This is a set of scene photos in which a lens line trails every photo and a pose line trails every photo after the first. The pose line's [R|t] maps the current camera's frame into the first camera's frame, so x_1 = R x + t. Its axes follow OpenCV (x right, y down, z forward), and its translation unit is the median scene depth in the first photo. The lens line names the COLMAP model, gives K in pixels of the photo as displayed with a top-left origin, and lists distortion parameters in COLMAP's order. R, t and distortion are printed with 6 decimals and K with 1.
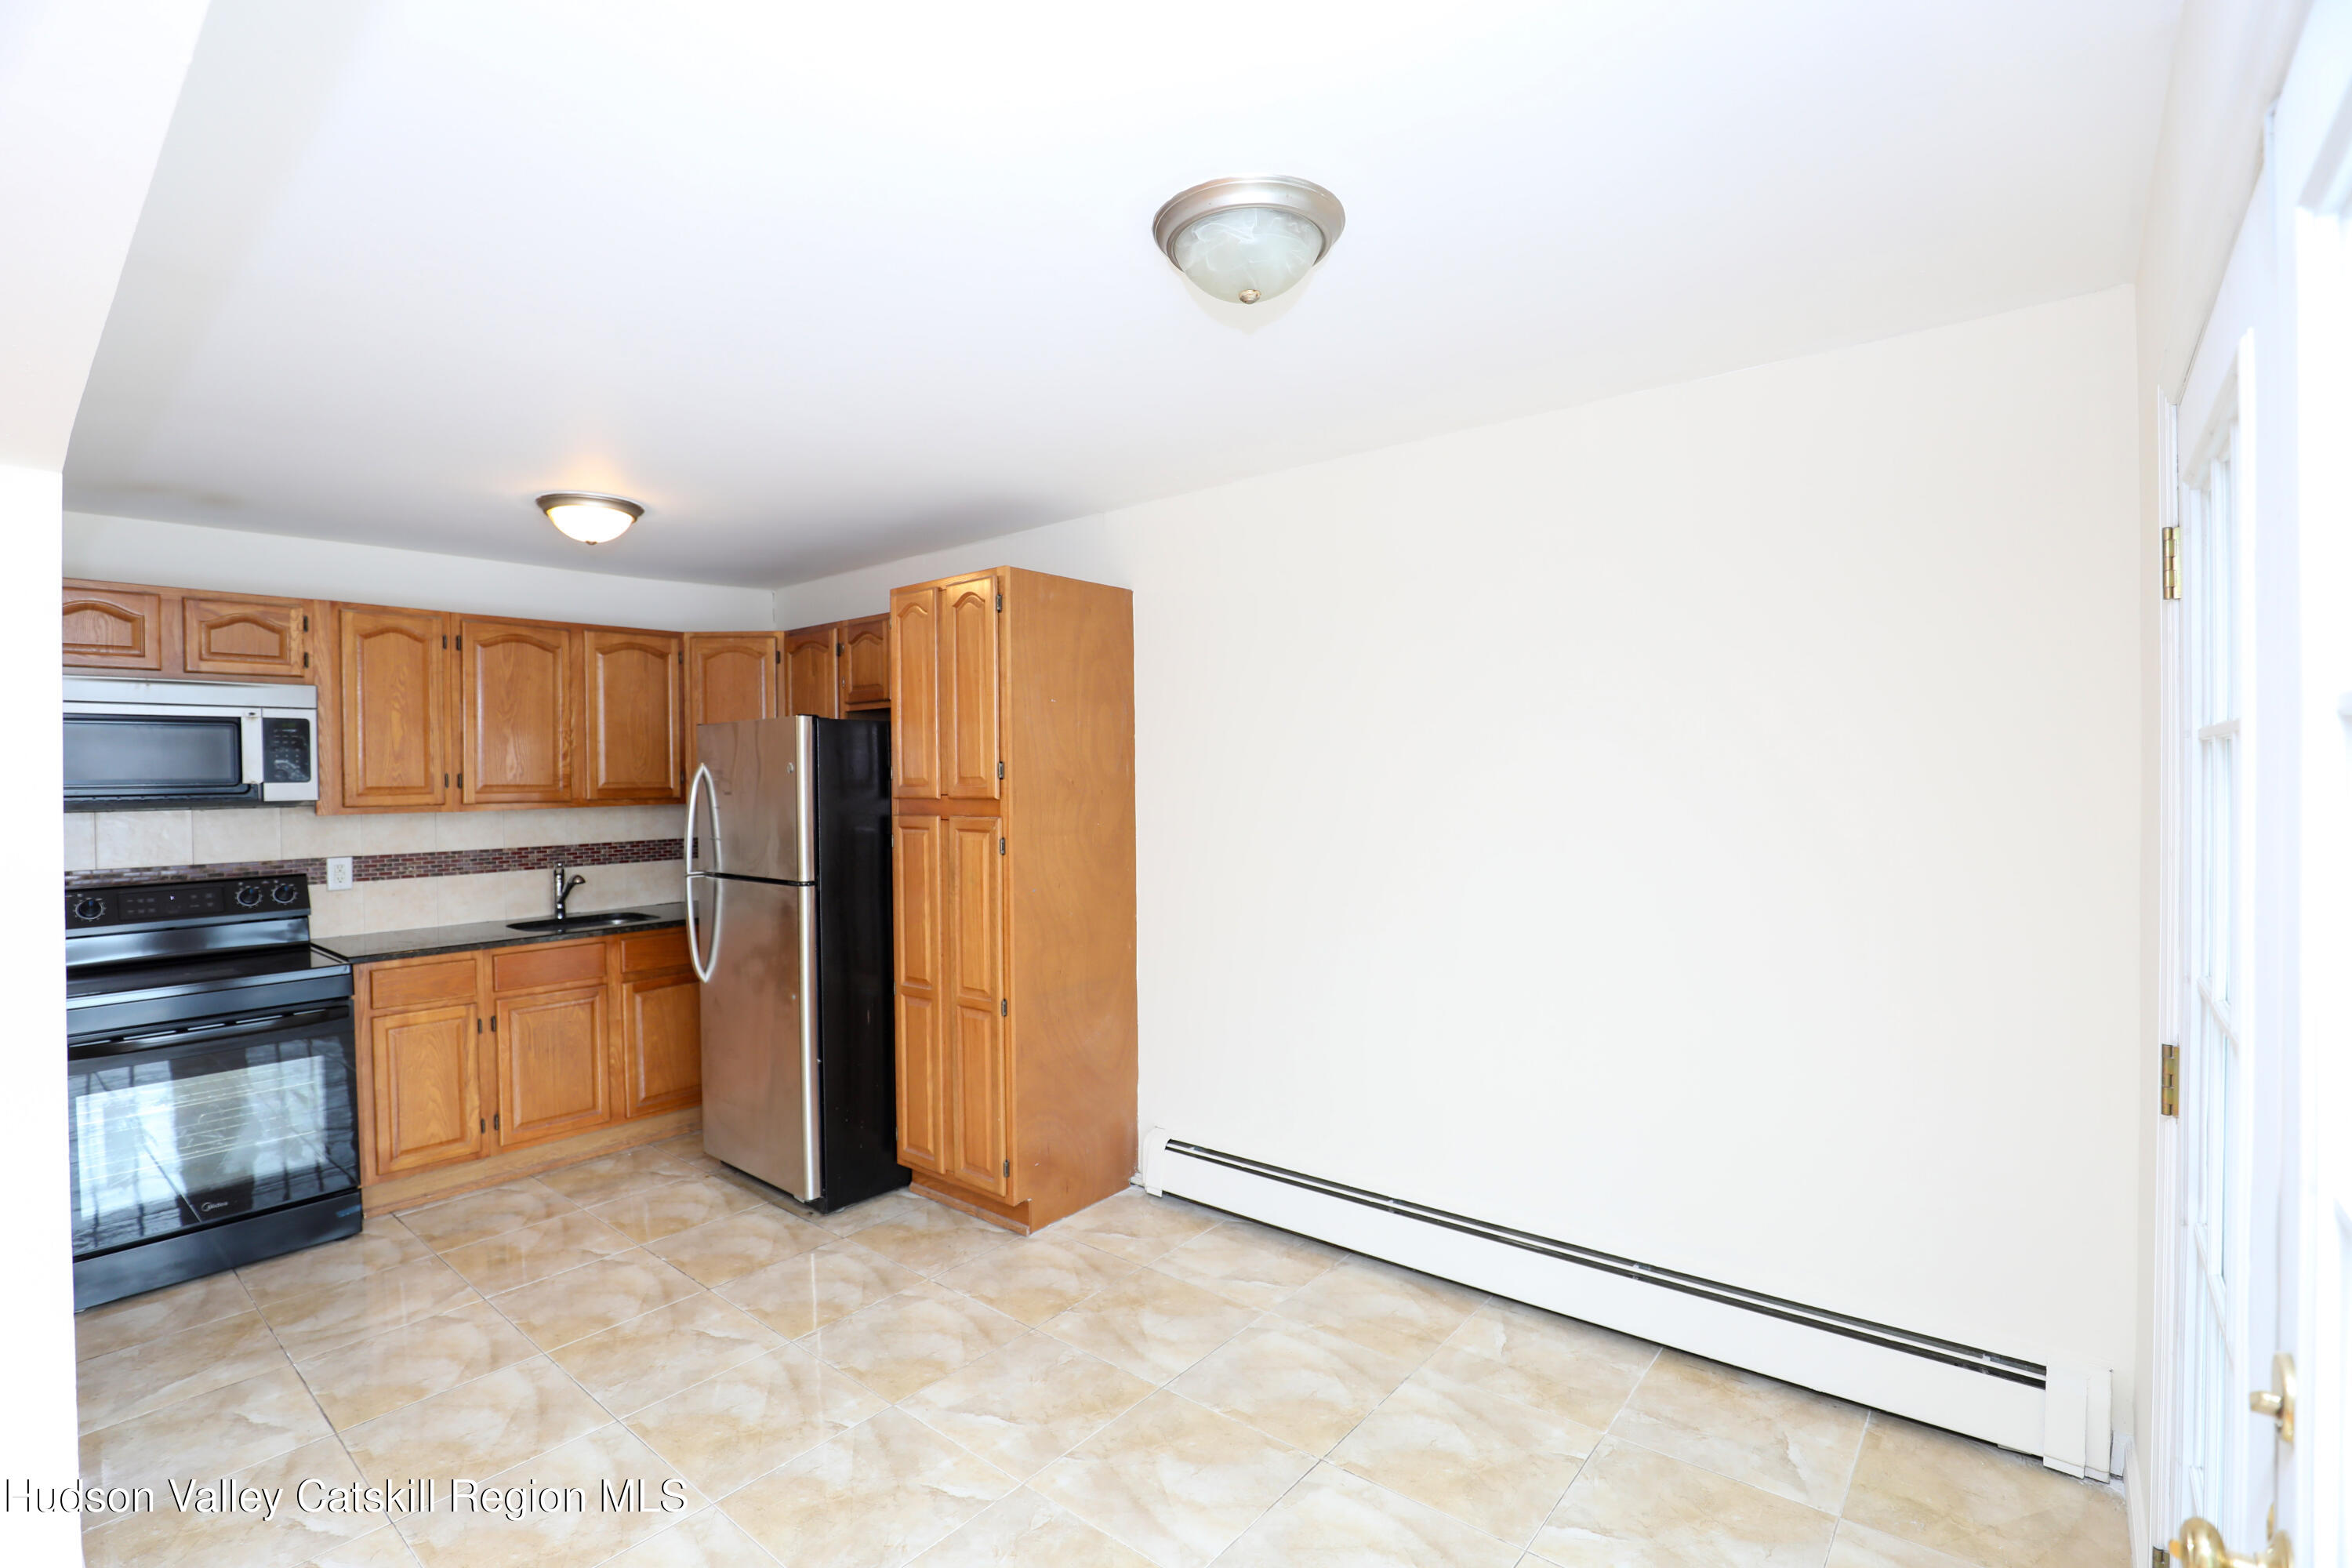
lens RADIAL K [[1068.9, 0, 1176.1], [0, 1068.9, 776.1], [0, 0, 1]] dist [-0.041845, 0.005932]
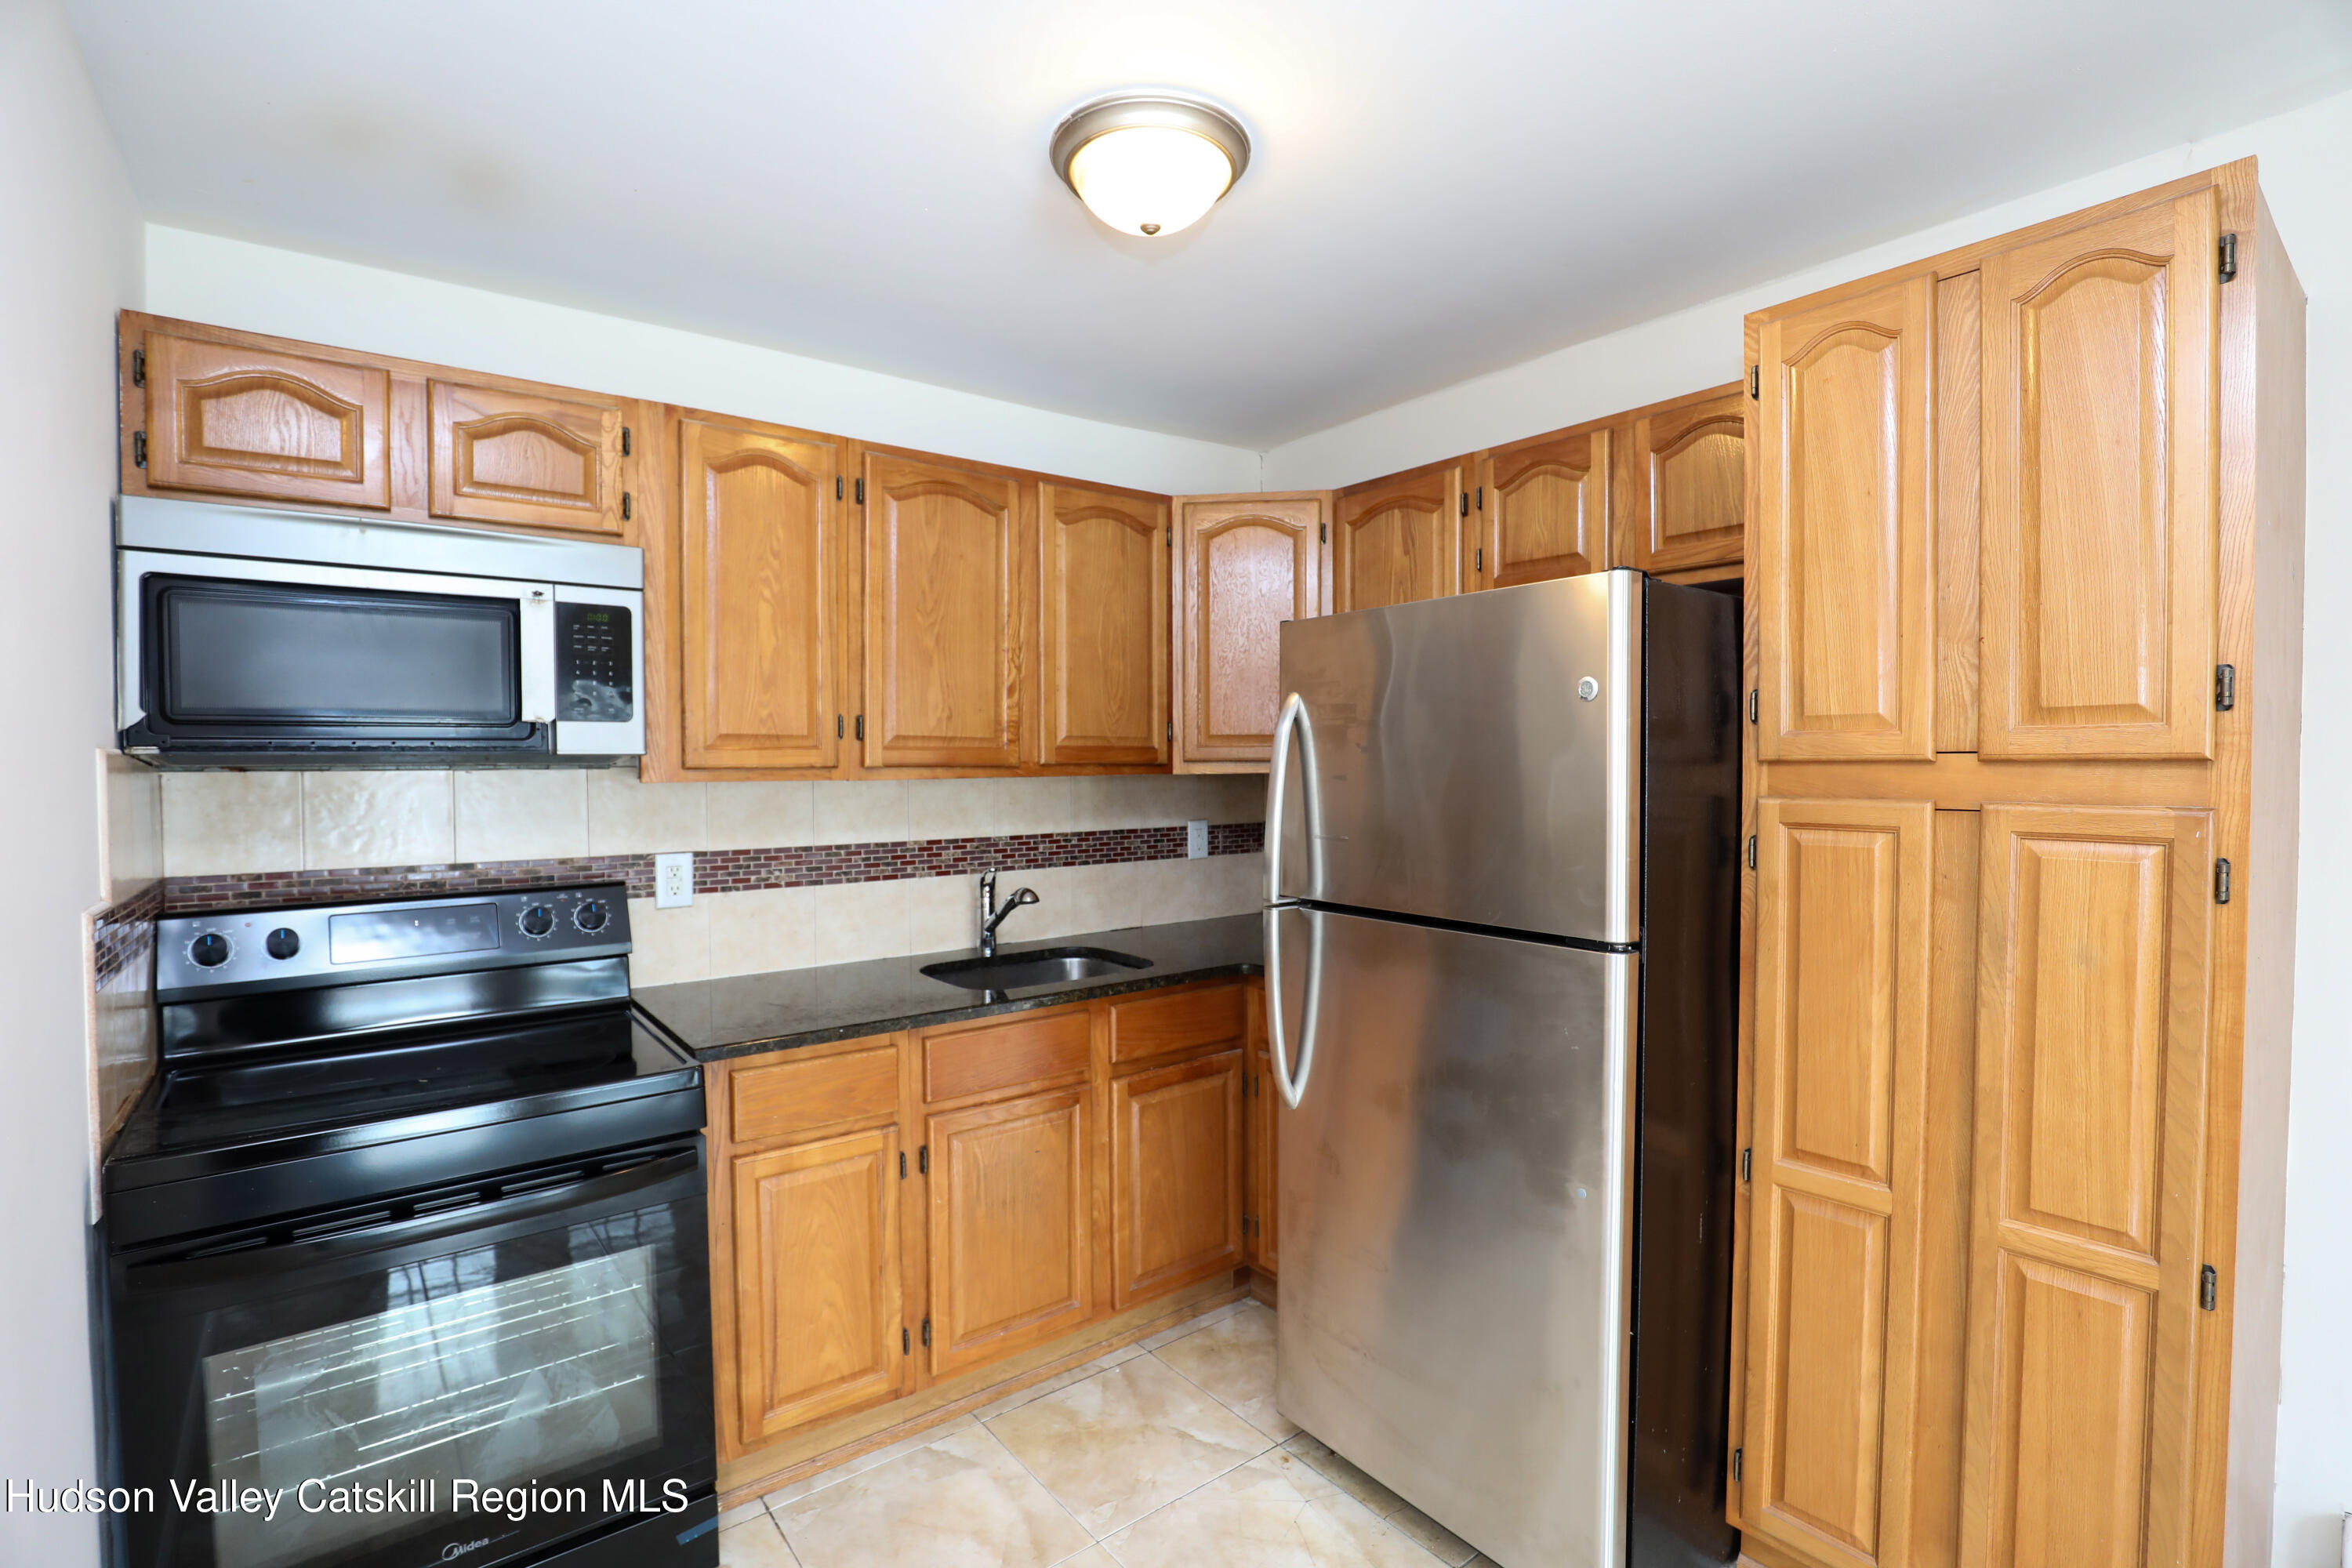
lens RADIAL K [[1068.9, 0, 1175.8], [0, 1068.9, 777.8], [0, 0, 1]] dist [-0.041845, 0.005932]
pose [[0.975985, 0.012868, -0.217458, -0.424003], [-0.009706, 0.999831, 0.015600, 0.024038], [0.217622, -0.013114, 0.975945, 0.510272]]
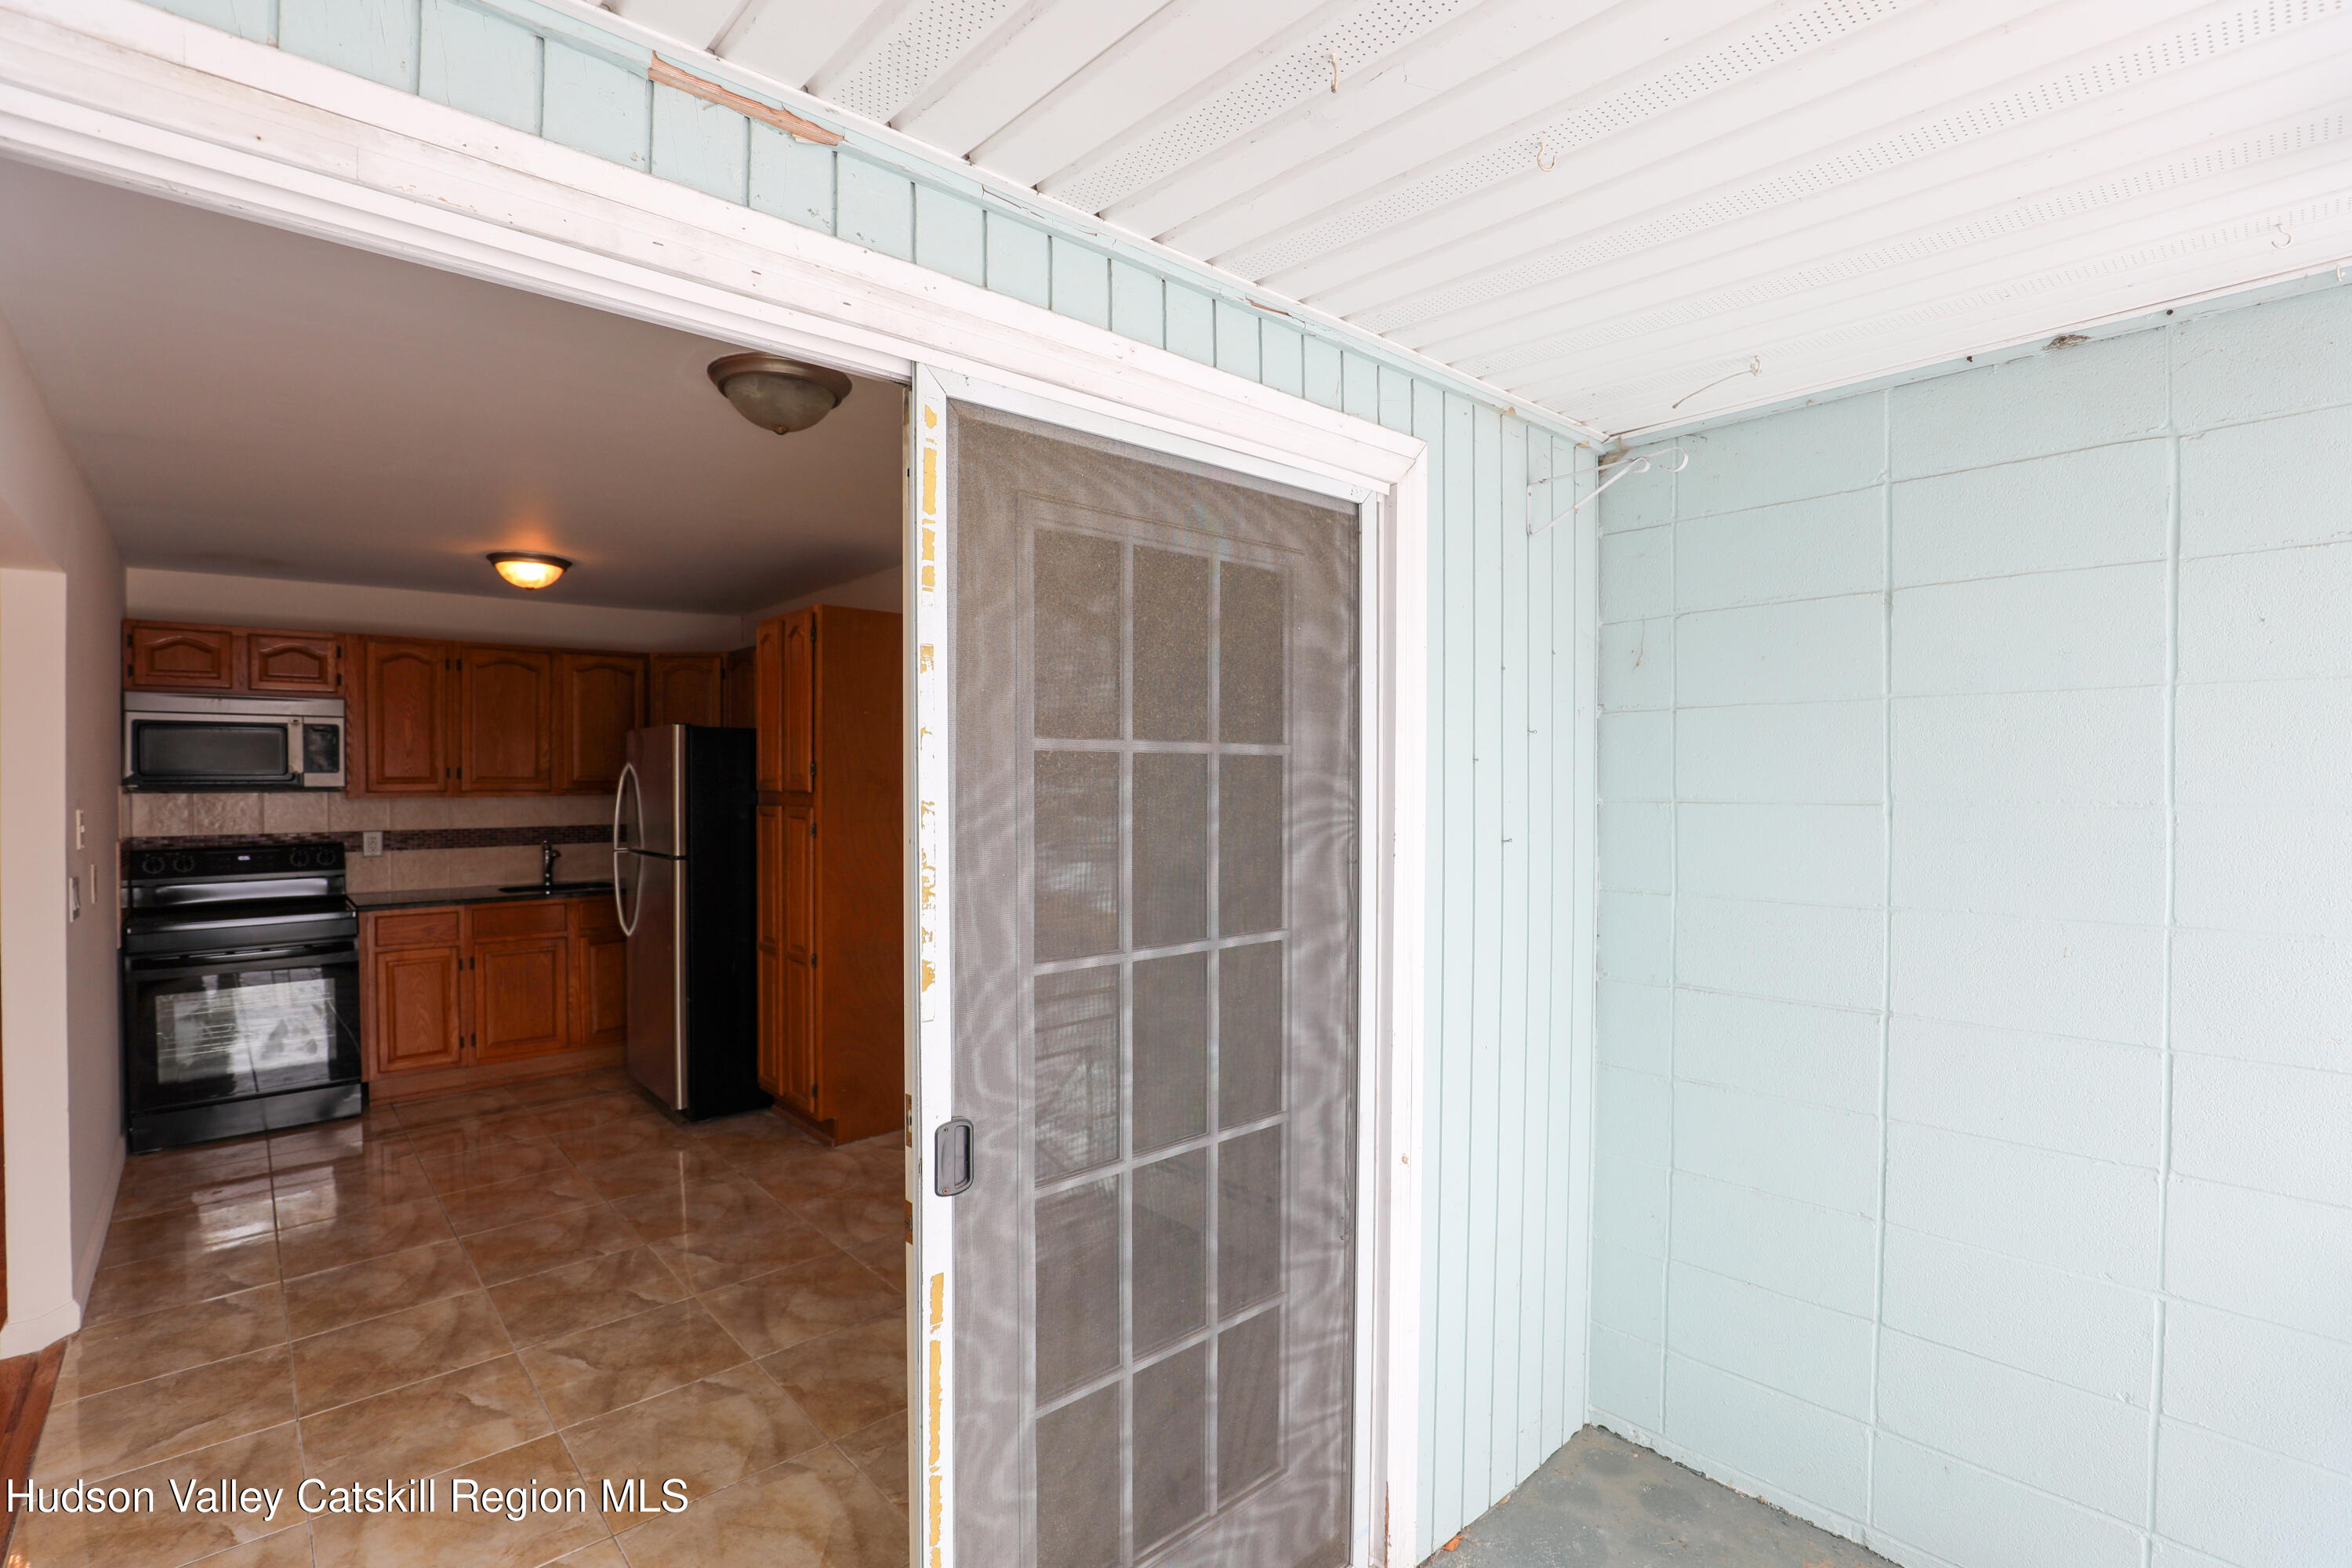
lens RADIAL K [[1068.9, 0, 1170.3], [0, 1068.9, 775.1], [0, 0, 1]] dist [-0.041845, 0.005932]
pose [[0.989776, 0.011385, -0.142175, 0.394799], [-0.011790, 0.999928, -0.002002, -0.001074], [0.142142, 0.003657, 0.989840, -0.156071]]
